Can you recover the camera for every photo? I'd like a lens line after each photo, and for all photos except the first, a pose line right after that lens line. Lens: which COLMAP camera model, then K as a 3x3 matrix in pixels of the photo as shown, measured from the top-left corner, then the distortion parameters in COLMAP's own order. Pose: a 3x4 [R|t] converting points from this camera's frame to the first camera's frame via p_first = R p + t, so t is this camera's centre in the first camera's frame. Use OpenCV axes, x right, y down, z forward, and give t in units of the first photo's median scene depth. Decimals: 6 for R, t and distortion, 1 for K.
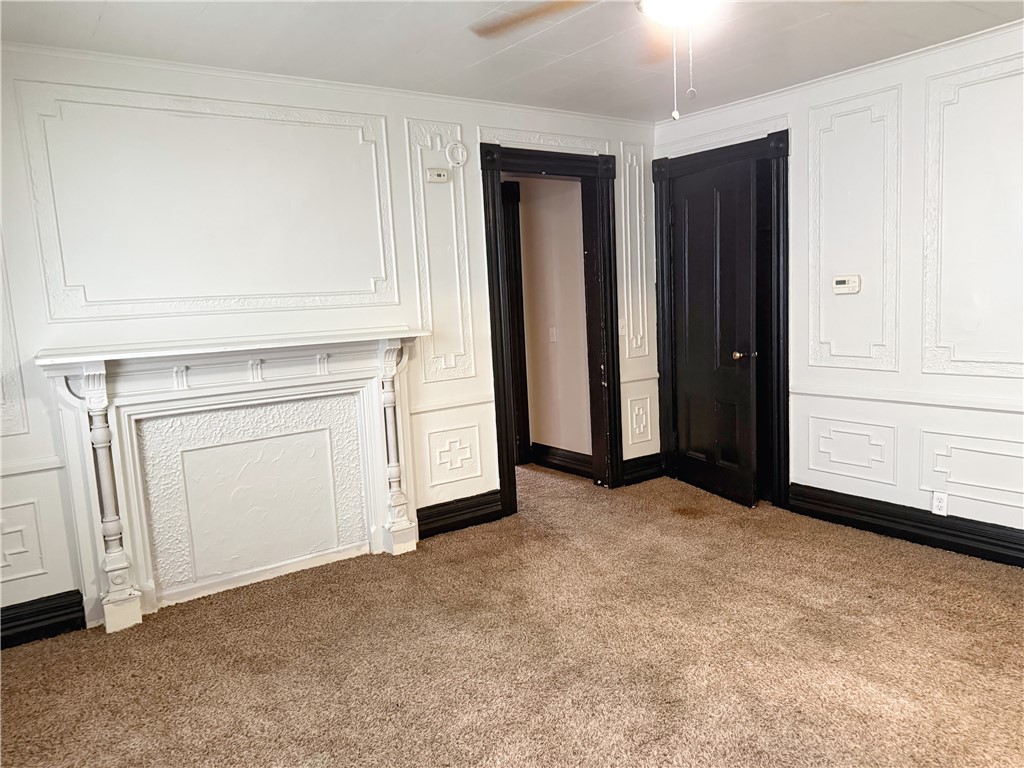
lens RADIAL K [[732.6, 0, 512.0], [0, 732.6, 384.0], [0, 0, 1]] dist [0.071207, -0.060995]
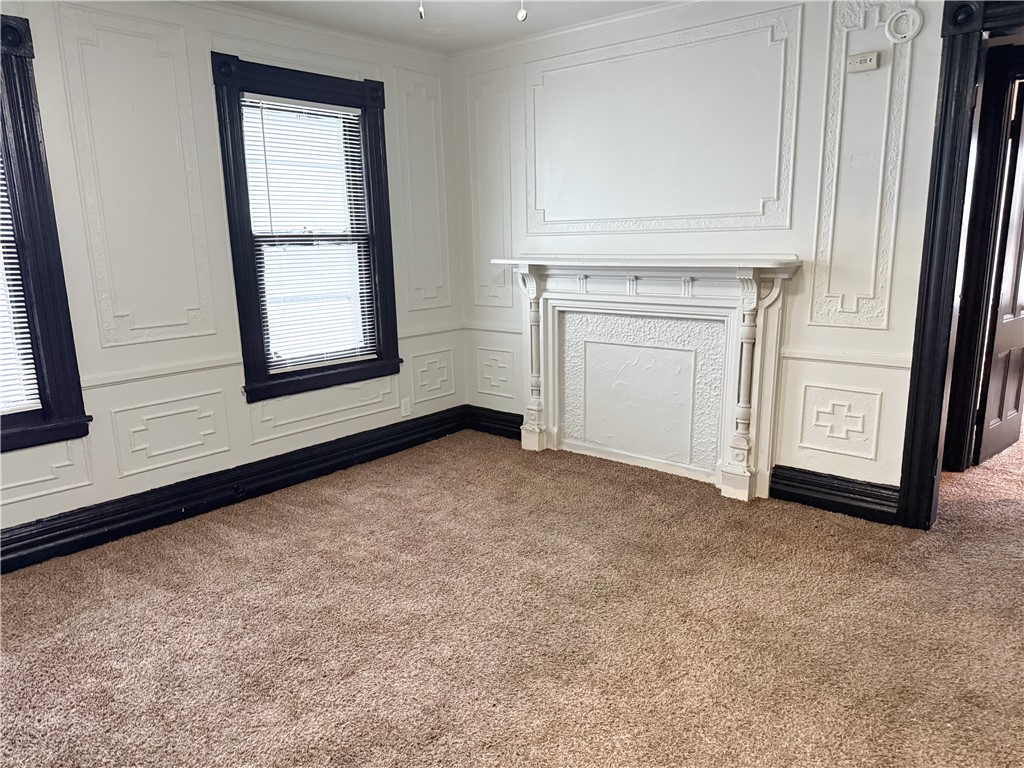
lens RADIAL K [[729.7, 0, 508.1], [0, 729.7, 385.9], [0, 0, 1]] dist [0.158198, -0.243263]
pose [[0.242093, 0.242278, -0.939517, 0.708525], [-0.113748, 0.968731, 0.220502, -0.095270], [0.963562, 0.053486, 0.262082, 0.514484]]
